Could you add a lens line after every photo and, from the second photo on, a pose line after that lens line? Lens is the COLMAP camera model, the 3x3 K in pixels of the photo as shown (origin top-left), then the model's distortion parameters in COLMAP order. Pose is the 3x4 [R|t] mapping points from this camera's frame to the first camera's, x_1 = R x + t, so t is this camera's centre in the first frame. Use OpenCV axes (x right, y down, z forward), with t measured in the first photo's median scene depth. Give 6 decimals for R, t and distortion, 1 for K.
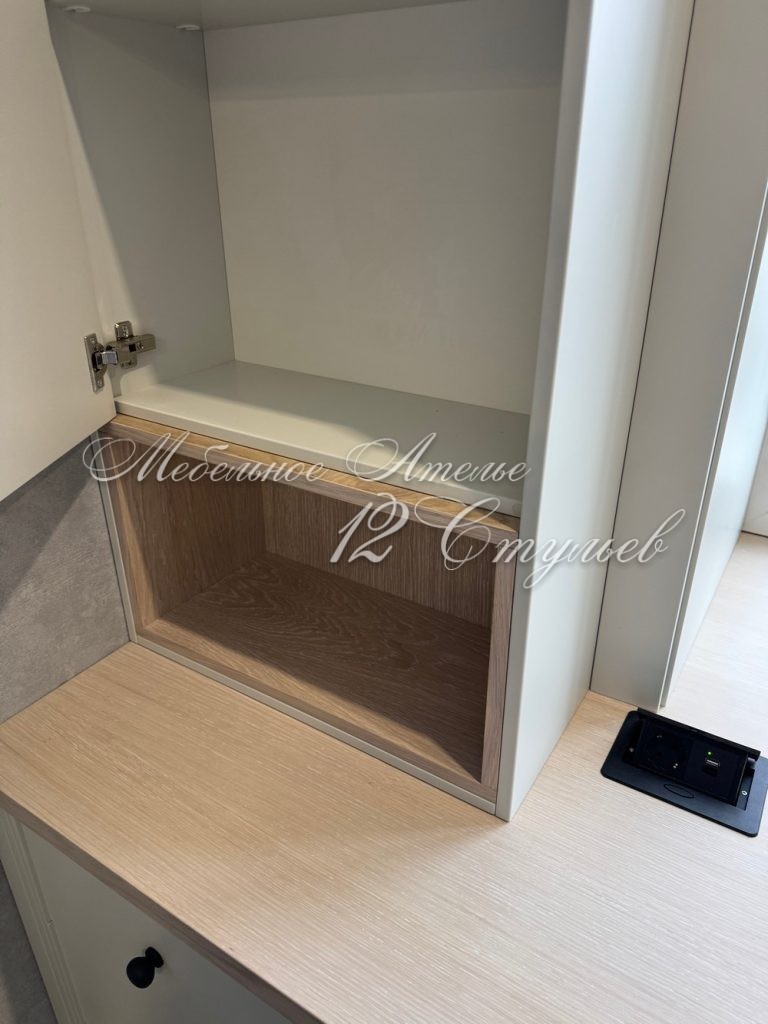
lens RADIAL K [[711.4, 0, 401.9], [0, 711.4, 509.9], [0, 0, 1]] dist [0.097583, -0.252176]
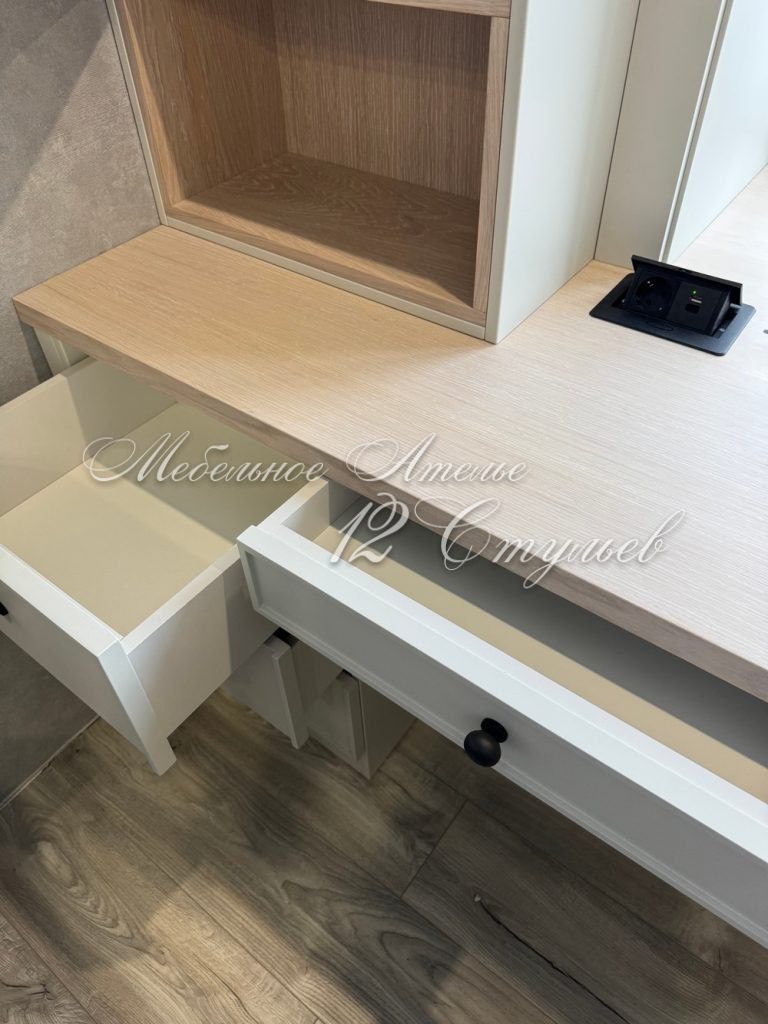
lens RADIAL K [[731.9, 0, 384.0], [0, 731.9, 512.0], [0, 0, 1]] dist [-0.007616, -0.006994]
pose [[0.995147, 0.043164, -0.088426, 0.067054], [-0.010334, 0.939524, 0.342326, 0.225337], [0.097854, -0.339751, 0.935411, -0.128449]]
